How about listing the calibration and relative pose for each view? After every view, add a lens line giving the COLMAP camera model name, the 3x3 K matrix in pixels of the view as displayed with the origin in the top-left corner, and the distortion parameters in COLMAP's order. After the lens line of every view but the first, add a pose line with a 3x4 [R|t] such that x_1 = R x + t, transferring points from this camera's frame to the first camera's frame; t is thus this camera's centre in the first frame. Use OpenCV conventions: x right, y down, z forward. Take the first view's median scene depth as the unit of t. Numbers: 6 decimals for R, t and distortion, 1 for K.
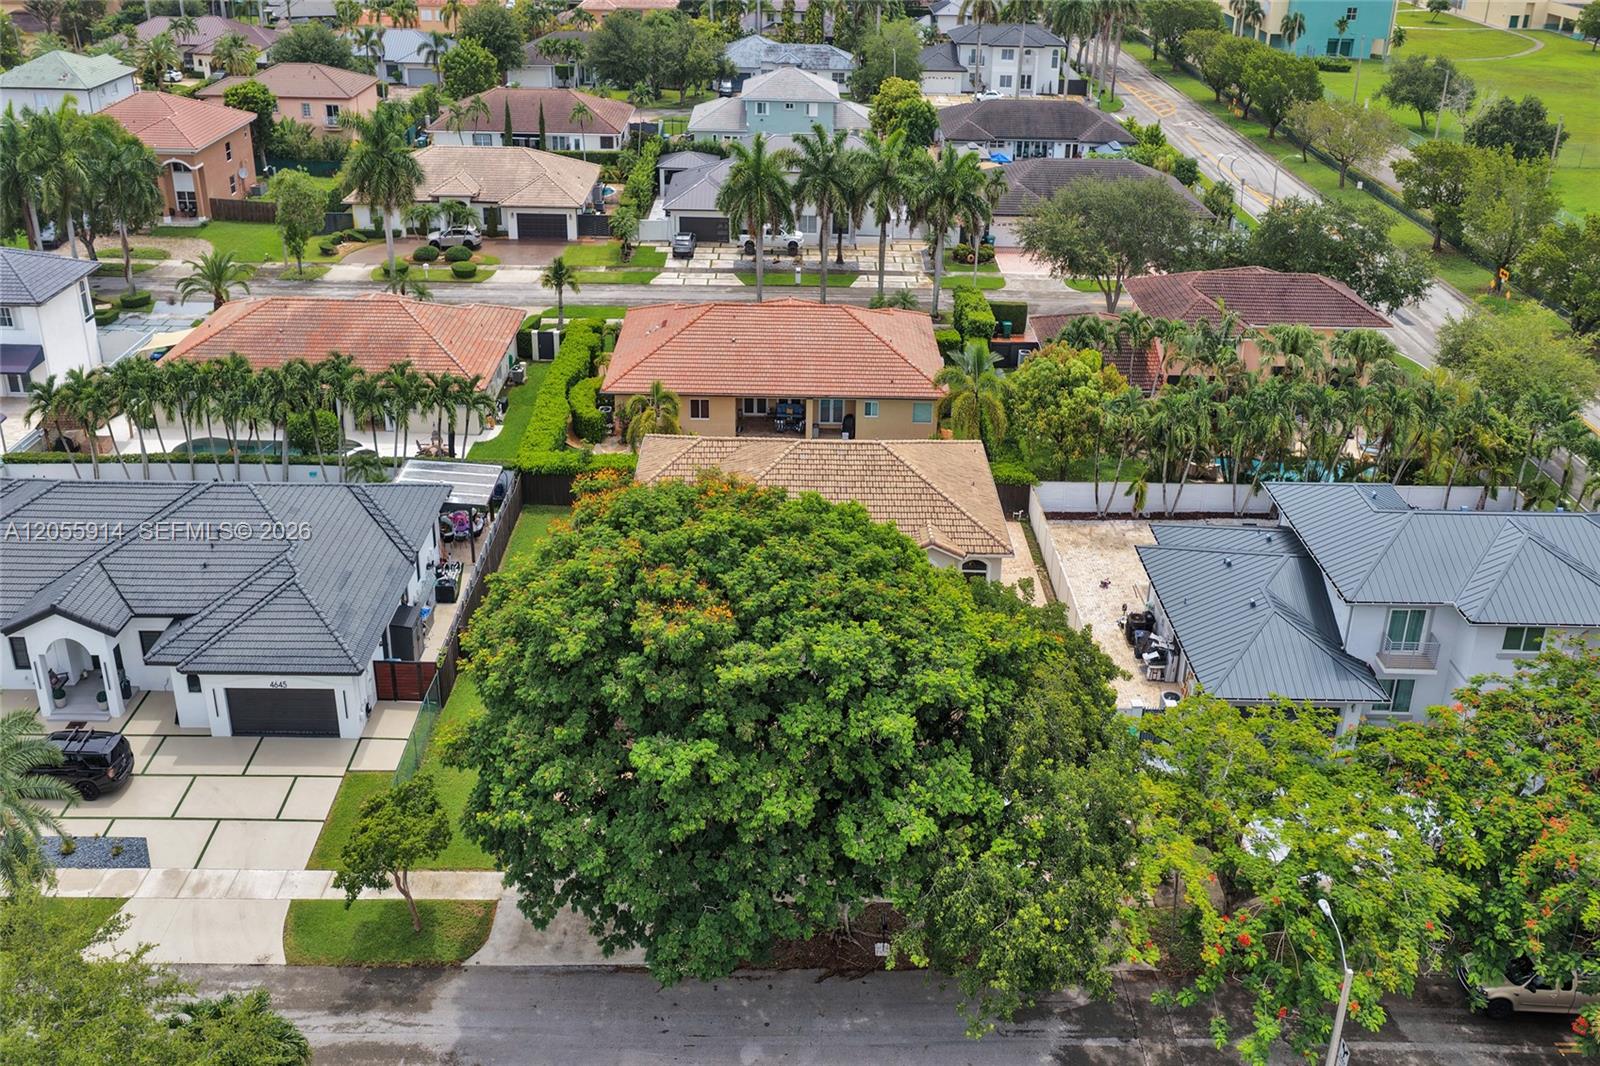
lens RADIAL K [[1293.4, 0, 807.4], [0, 1293.4, 500.1], [0, 0, 1]] dist [0.002038, -0.005017]
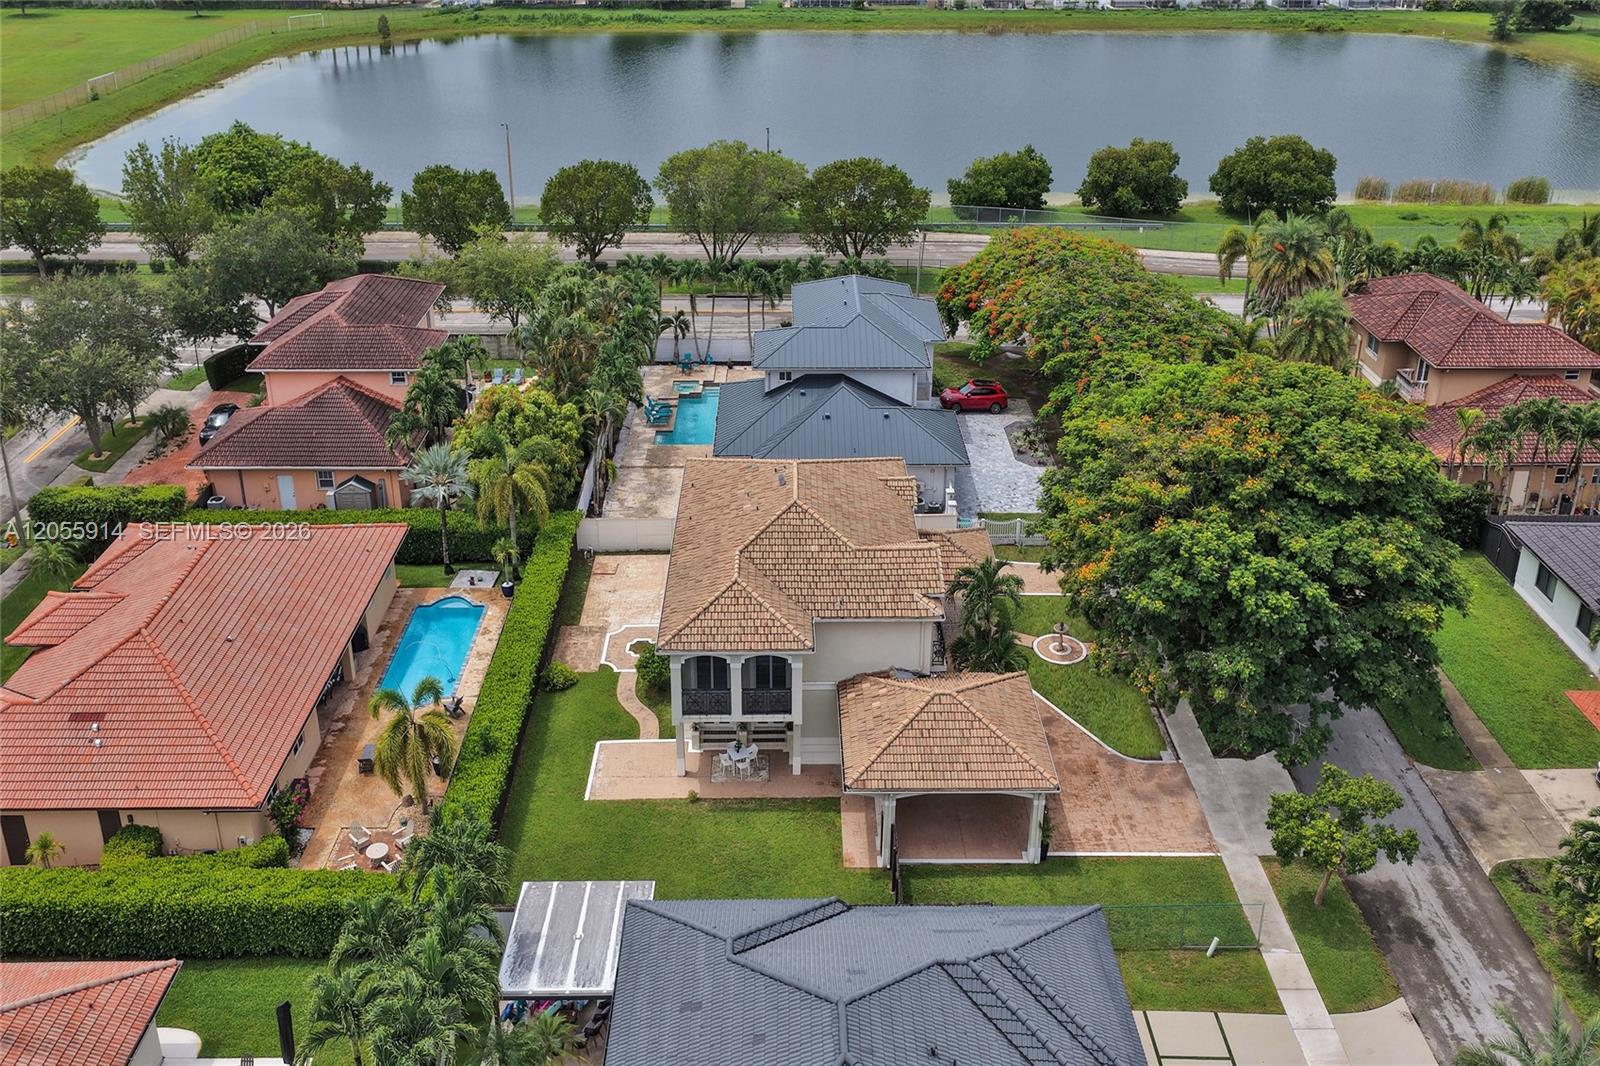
lens RADIAL K [[1293.4, 0, 807.4], [0, 1293.4, 500.1], [0, 0, 1]] dist [0.002038, -0.005017]
pose [[-0.009209, -0.484814, 0.874569, -0.557594], [0.467129, 0.771222, 0.432443, -0.302505], [-0.884141, 0.412519, 0.219369, 0.524956]]
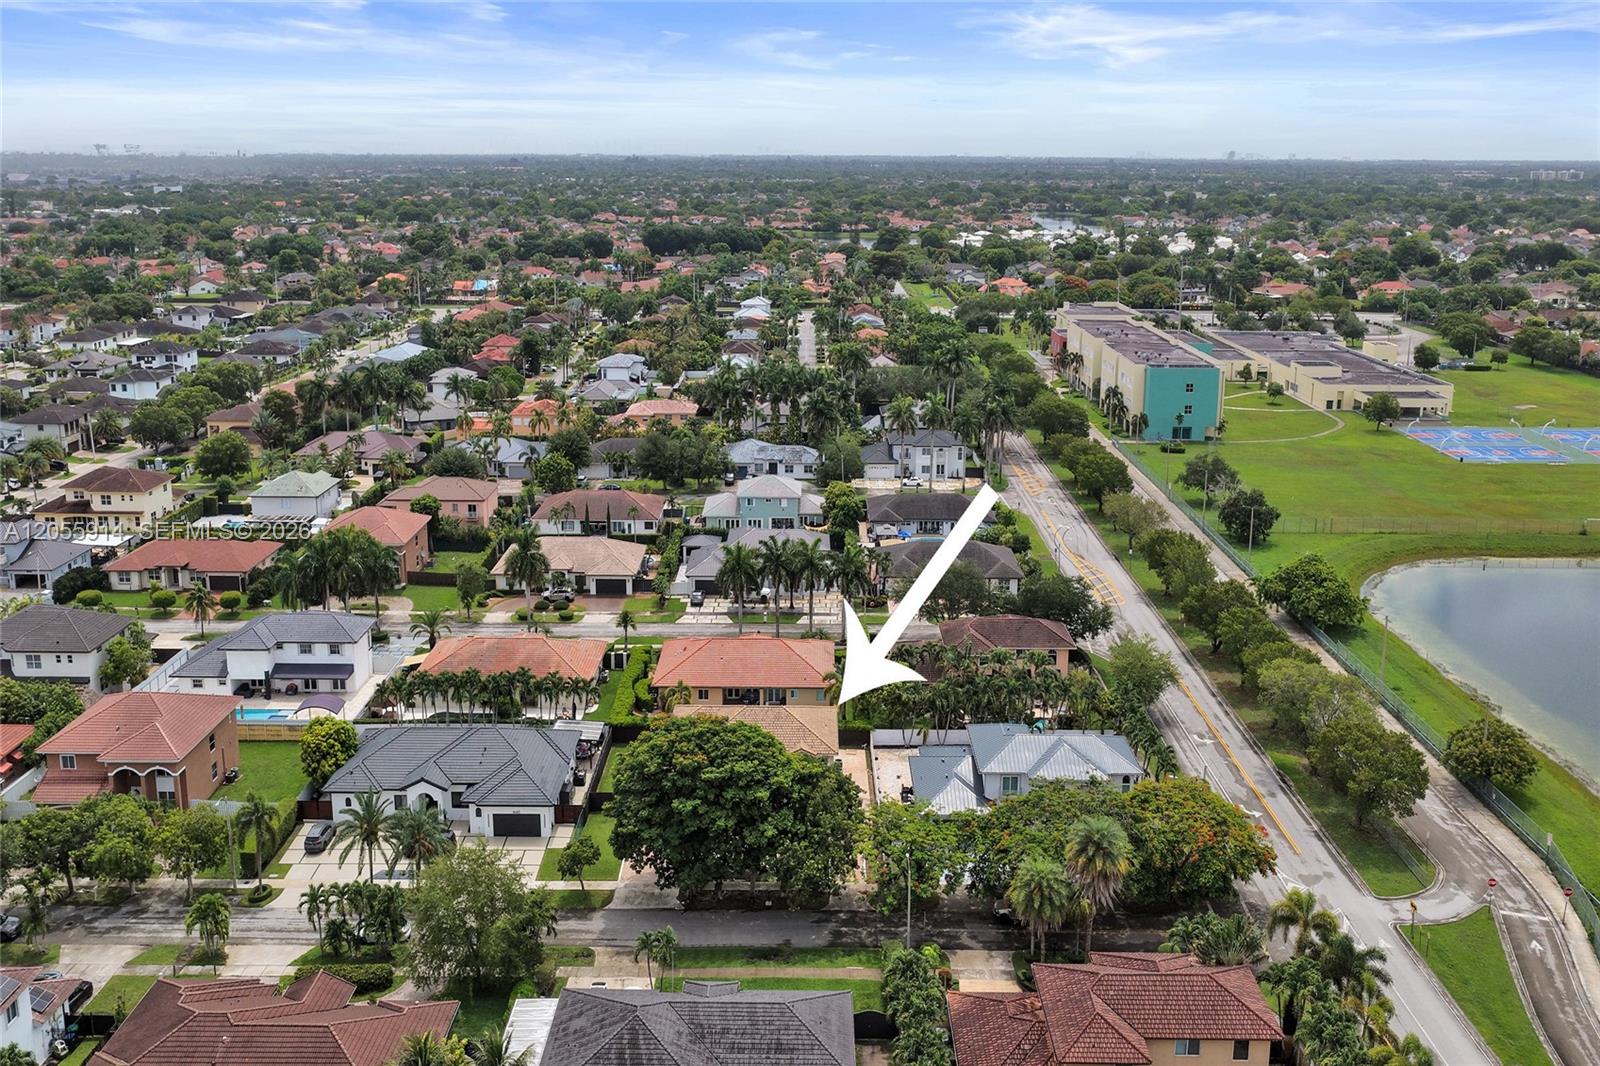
lens RADIAL K [[1314.9, 0, 795.1], [0, 1314.9, 552.5], [0, 0, 1]] dist [0.013109, 0.004734]
pose [[0.999606, -0.011188, -0.025723, 0.093748], [0.006088, 0.981688, -0.190401, 0.084573], [0.027383, 0.190169, 0.981369, -0.841053]]
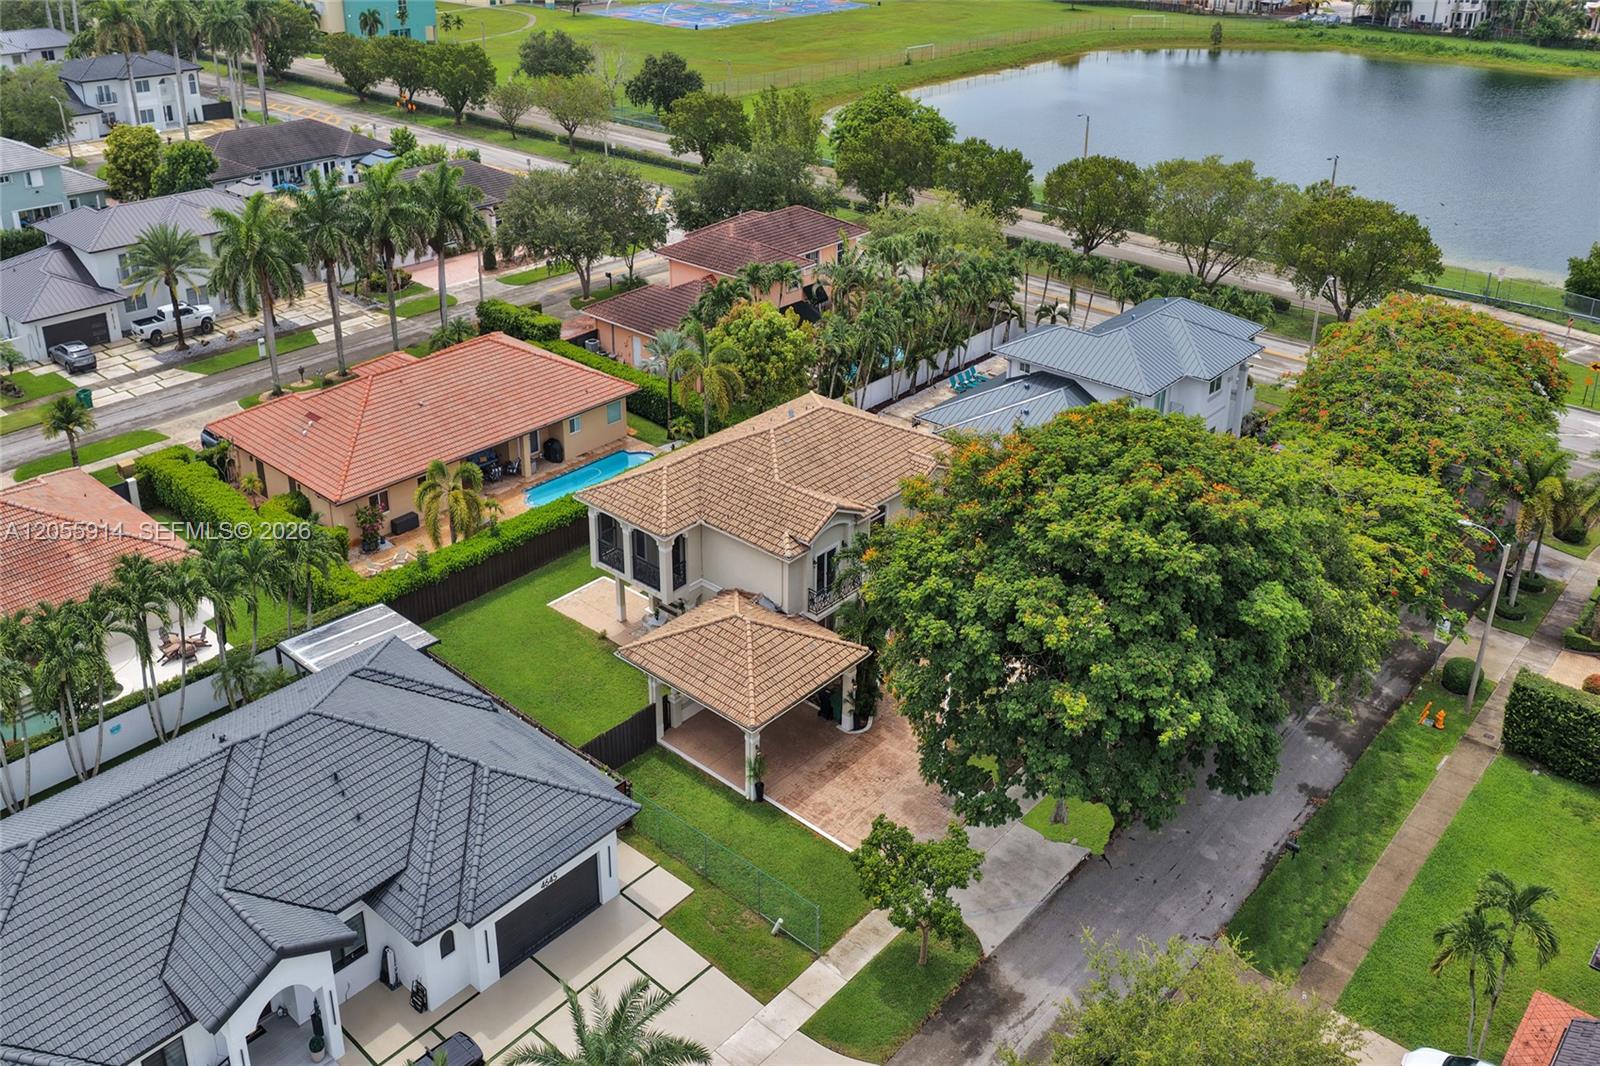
lens RADIAL K [[1270.6, 0, 798.0], [0, 1270.6, 531.2], [0, 0, 1]] dist [0.004007, 0.003166]
pose [[0.667410, -0.373274, 0.644384, -0.454533], [0.355759, 0.919994, 0.164455, -0.087077], [-0.654216, 0.119486, 0.746809, 0.155387]]
